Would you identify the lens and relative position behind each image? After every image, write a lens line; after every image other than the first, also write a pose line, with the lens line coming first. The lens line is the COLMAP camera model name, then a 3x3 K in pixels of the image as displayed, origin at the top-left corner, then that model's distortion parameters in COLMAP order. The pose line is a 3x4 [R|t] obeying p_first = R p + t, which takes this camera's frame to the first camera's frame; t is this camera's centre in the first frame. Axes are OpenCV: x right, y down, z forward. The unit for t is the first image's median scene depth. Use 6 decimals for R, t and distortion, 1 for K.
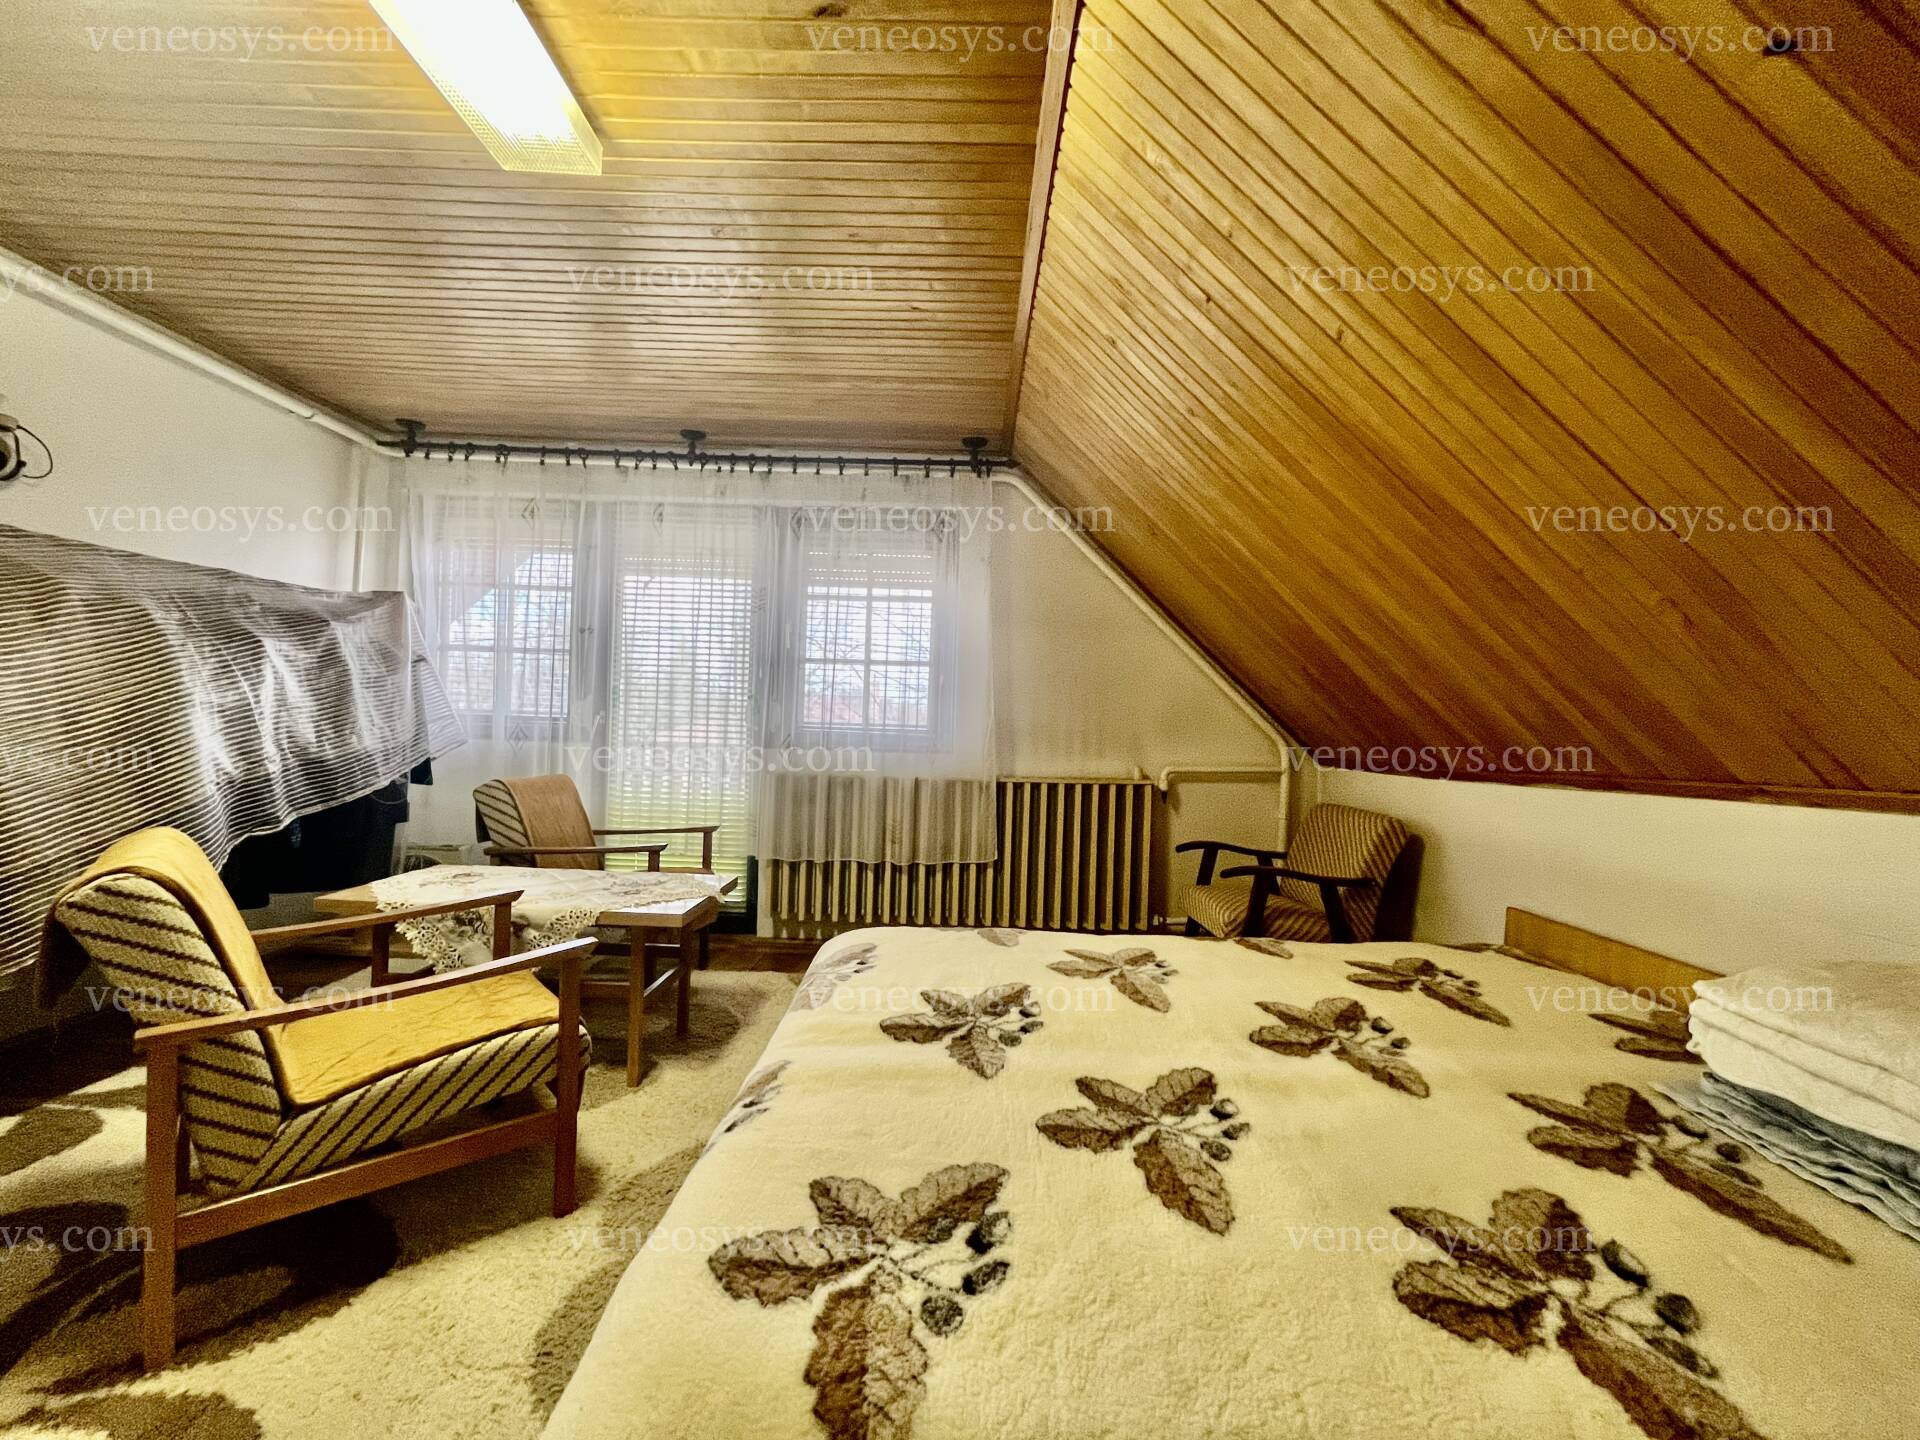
lens RADIAL K [[776.1, 0, 956.3], [0, 776.1, 721.7], [0, 0, 1]] dist [-0.004166, -0.000278]
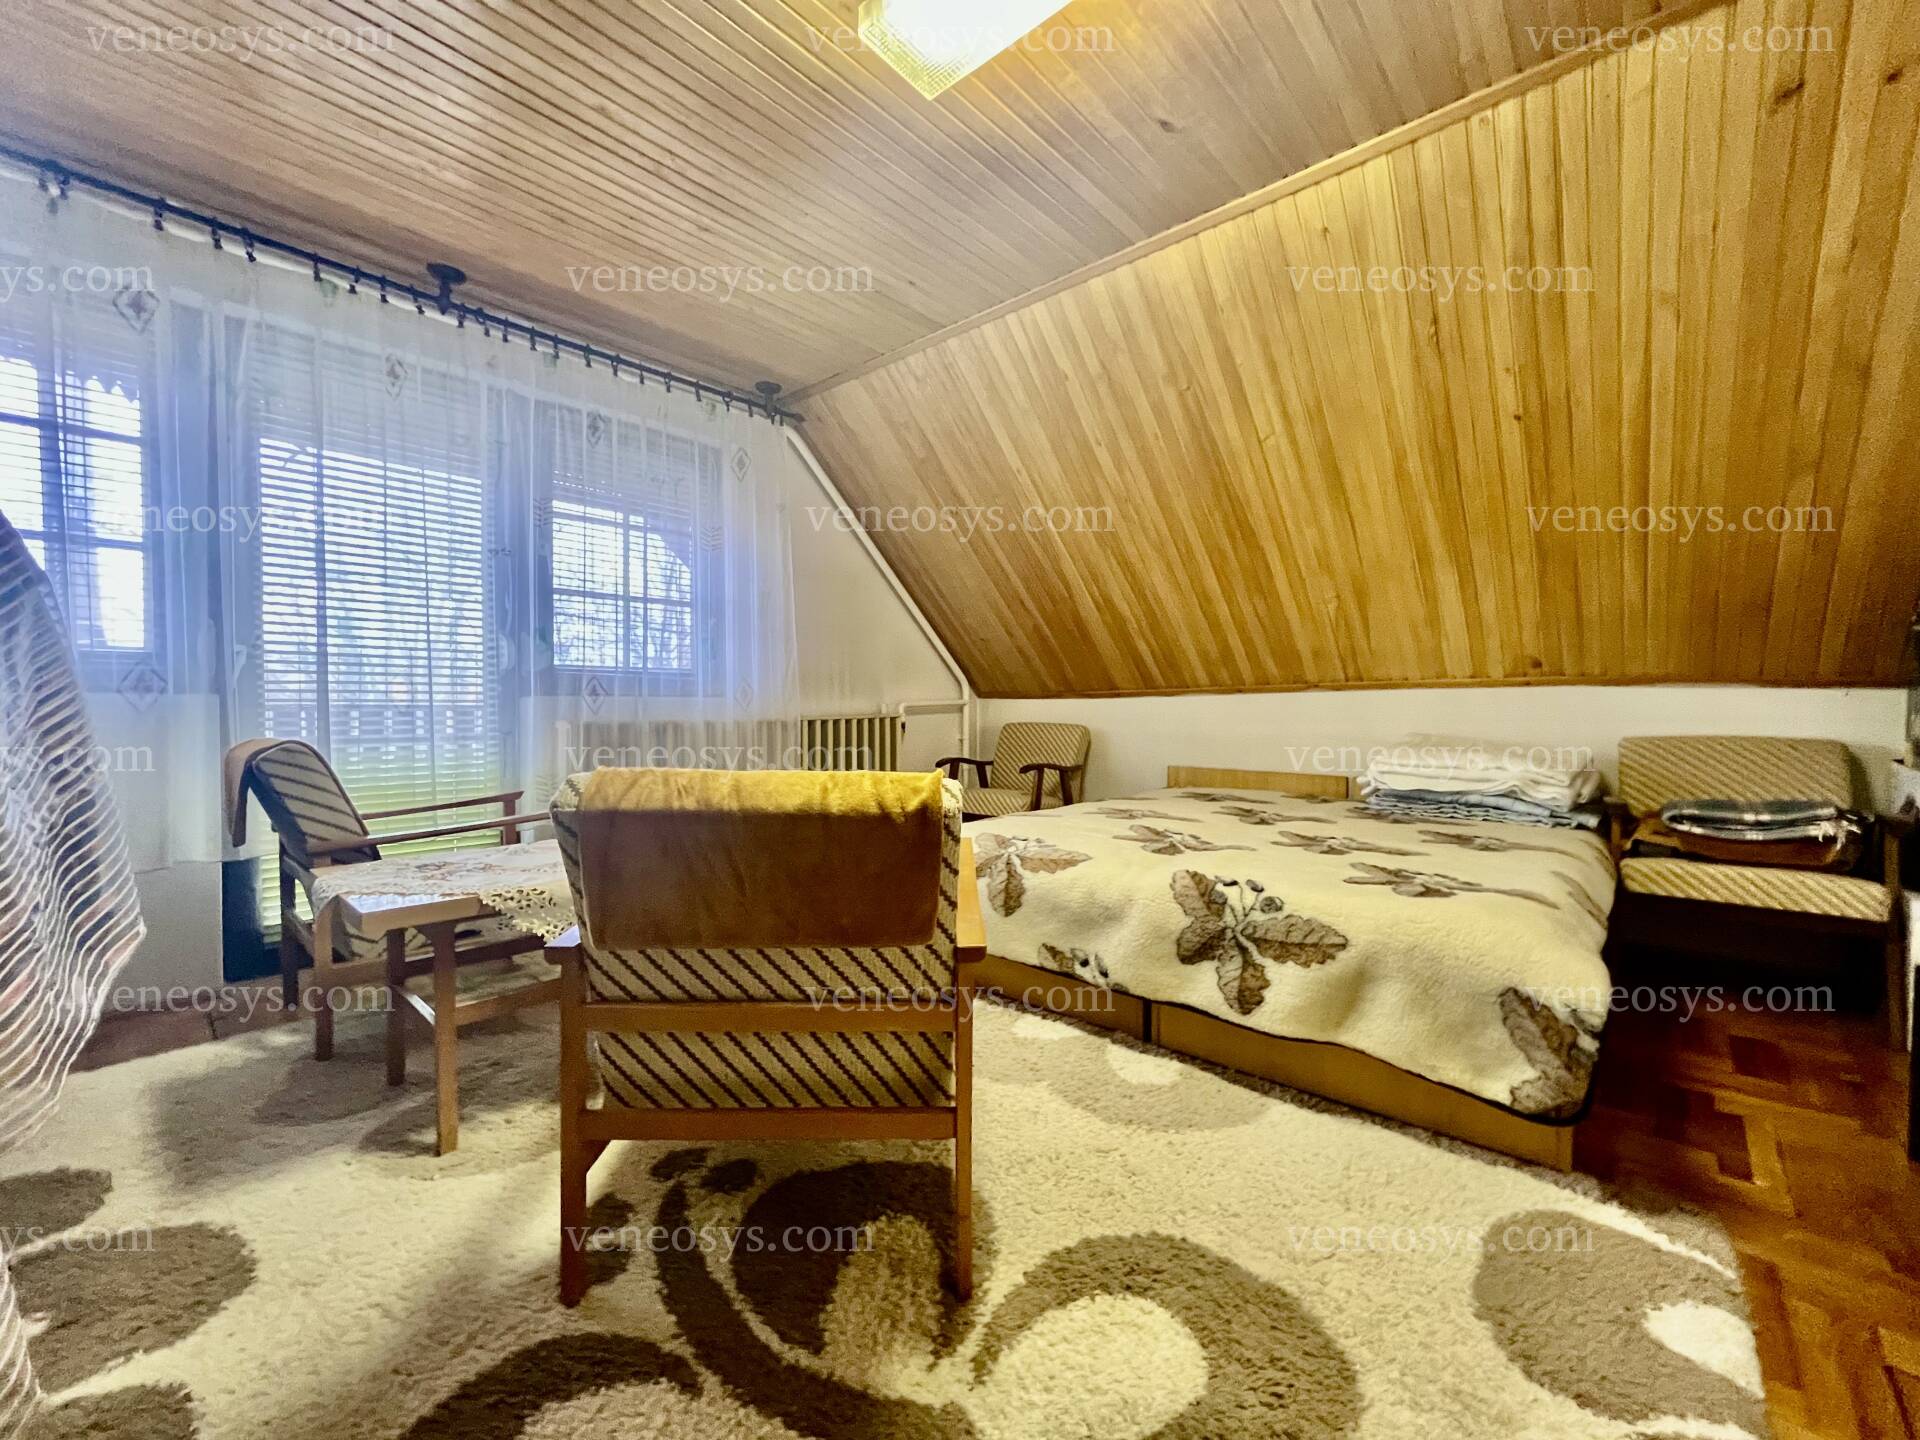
lens RADIAL K [[776.1, 0, 956.3], [0, 776.1, 721.7], [0, 0, 1]] dist [-0.004166, -0.000278]
pose [[0.656839, -0.048771, 0.752452, -0.596610], [0.012833, 0.998485, 0.053516, 0.025220], [-0.753921, -0.025495, 0.656470, 0.134790]]
